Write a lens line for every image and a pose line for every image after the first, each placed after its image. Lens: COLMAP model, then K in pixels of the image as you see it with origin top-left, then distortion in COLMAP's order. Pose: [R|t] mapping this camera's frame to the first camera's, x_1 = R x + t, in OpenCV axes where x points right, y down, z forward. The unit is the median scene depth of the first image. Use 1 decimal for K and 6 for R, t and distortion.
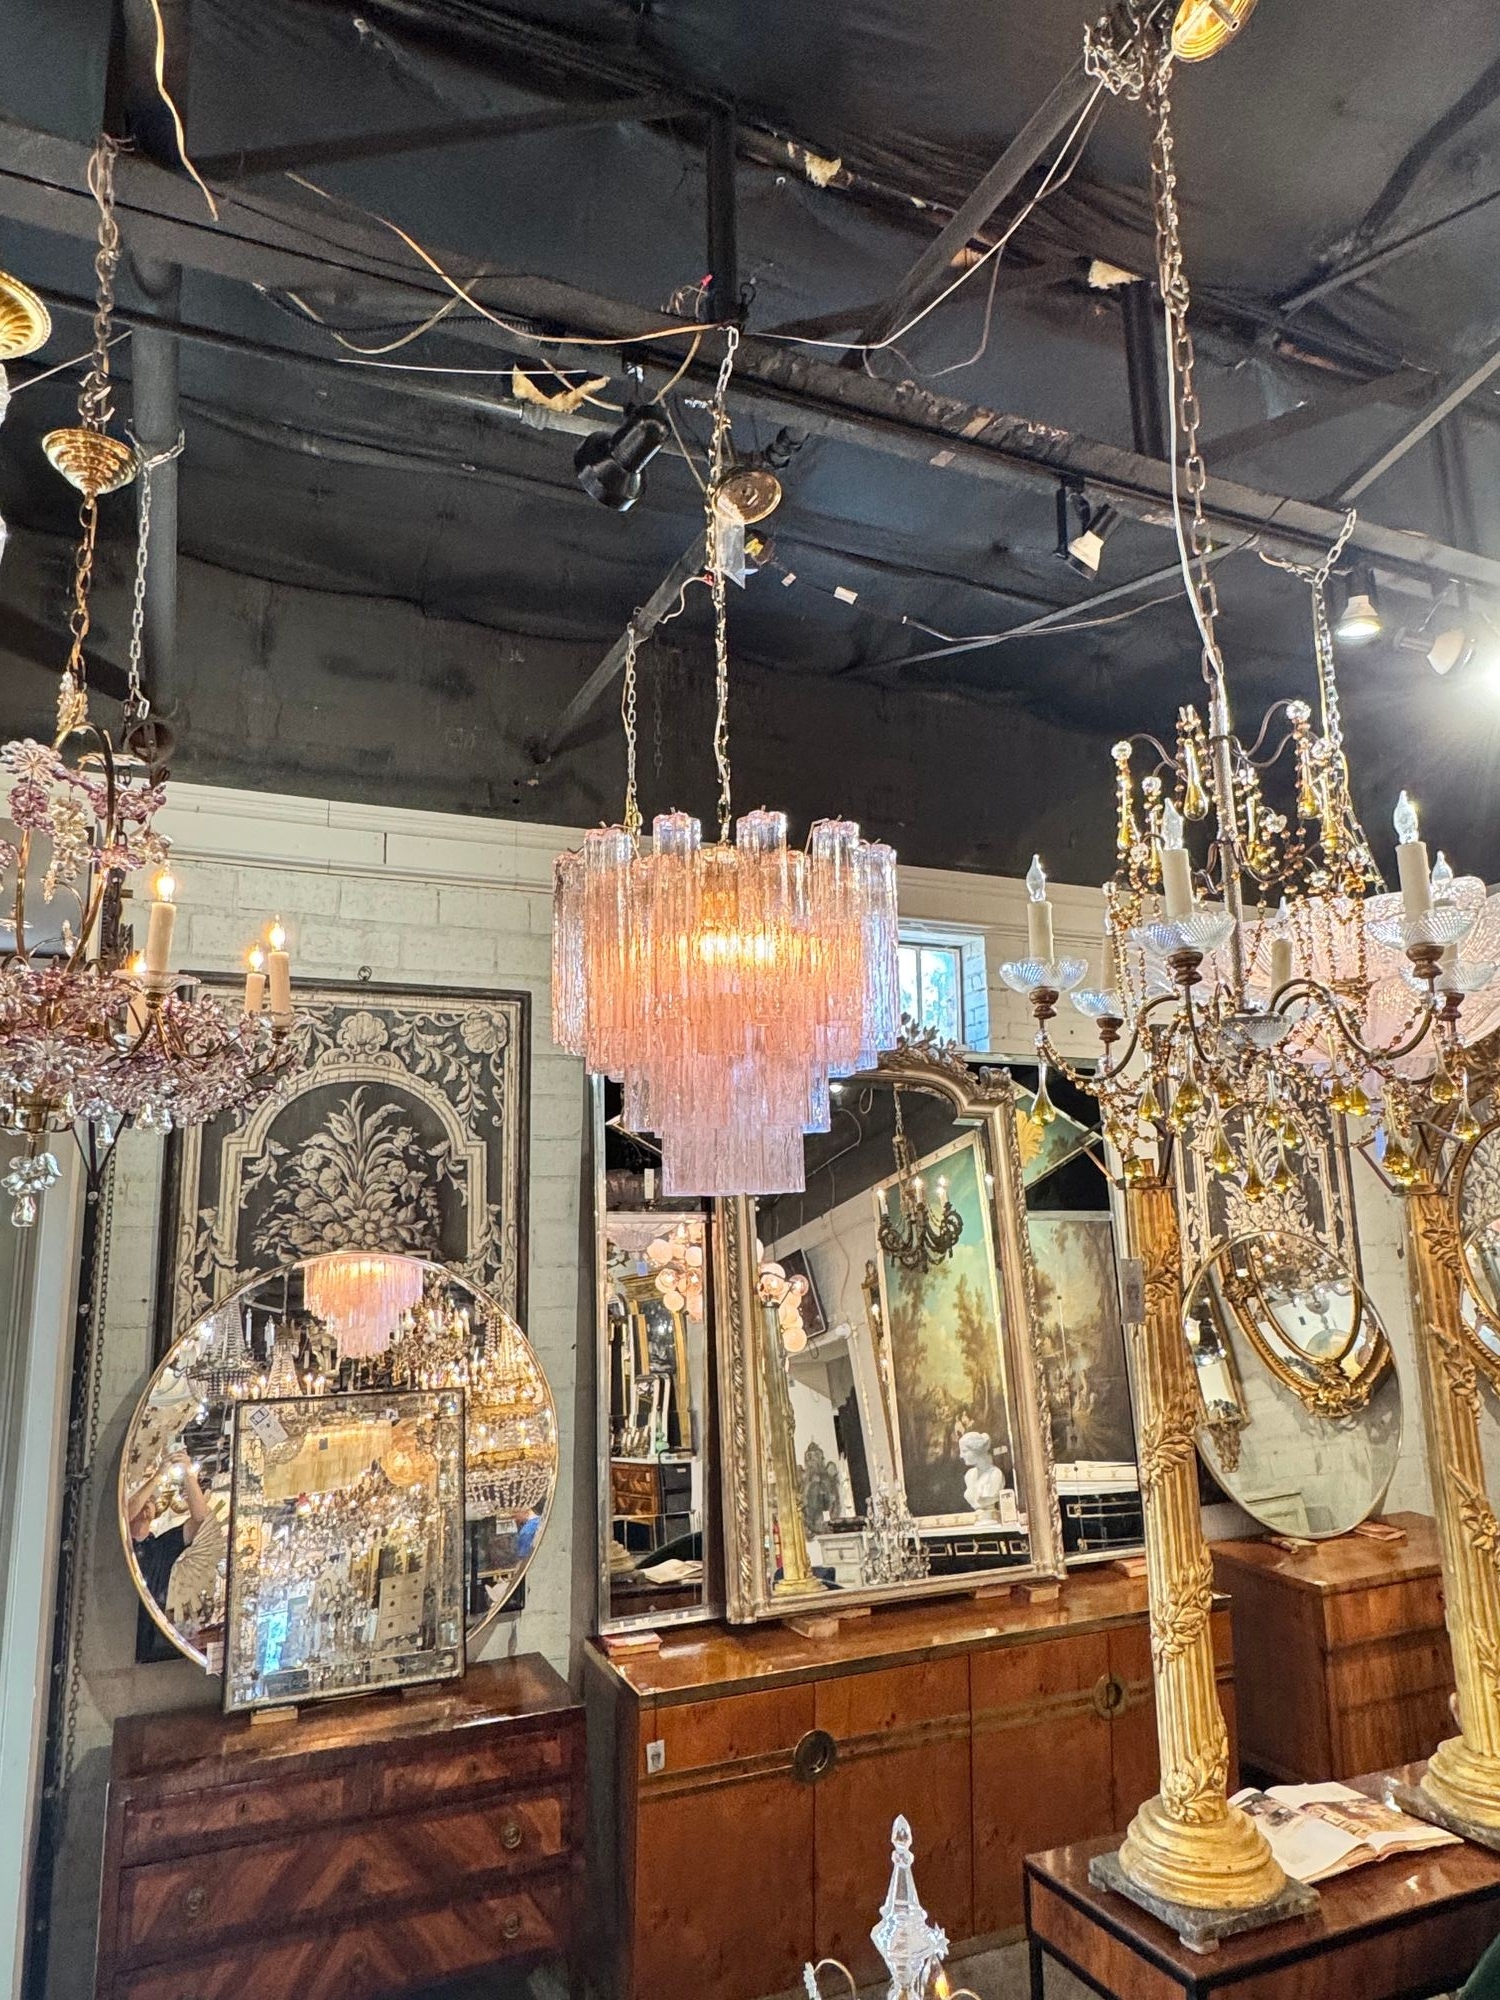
lens RADIAL K [[1273.0, 0, 738.4], [0, 1273.0, 995.4], [0, 0, 1]] dist [-0.007605, 0.005816]
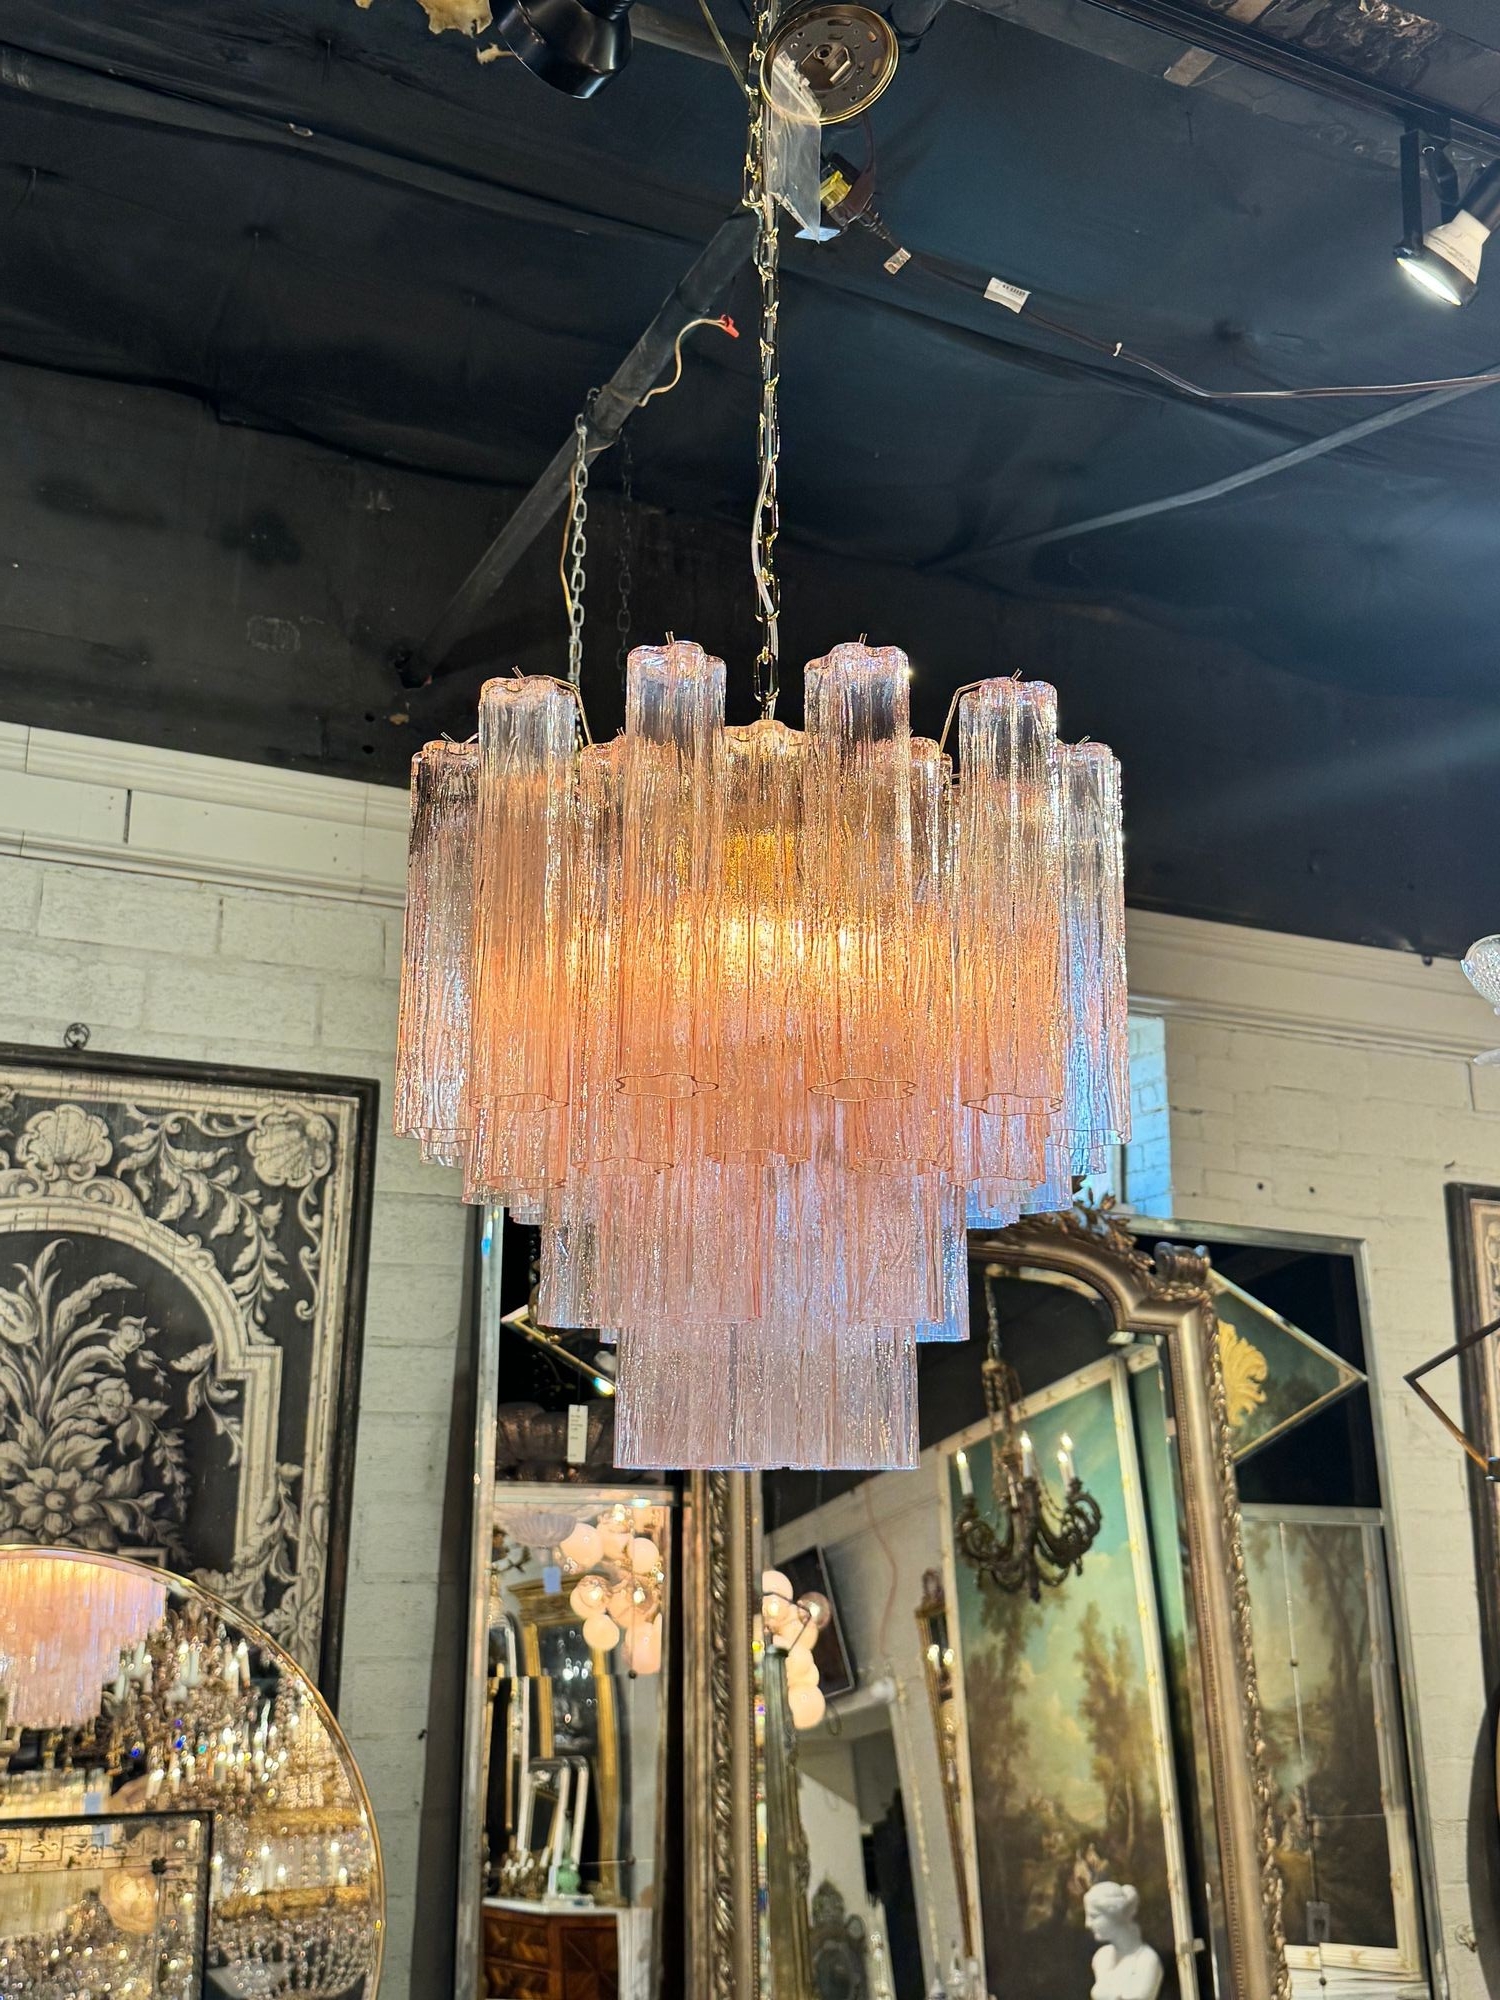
lens RADIAL K [[1966.0, 0, 753.2], [0, 1966.0, 997.0], [0, 0, 1]] dist [0.054551, 0.000000]
pose [[0.999291, 0.033780, 0.016623, -0.015320], [-0.032533, 0.996995, -0.070305, 0.019842], [-0.018948, 0.069714, 0.997387, 0.152500]]
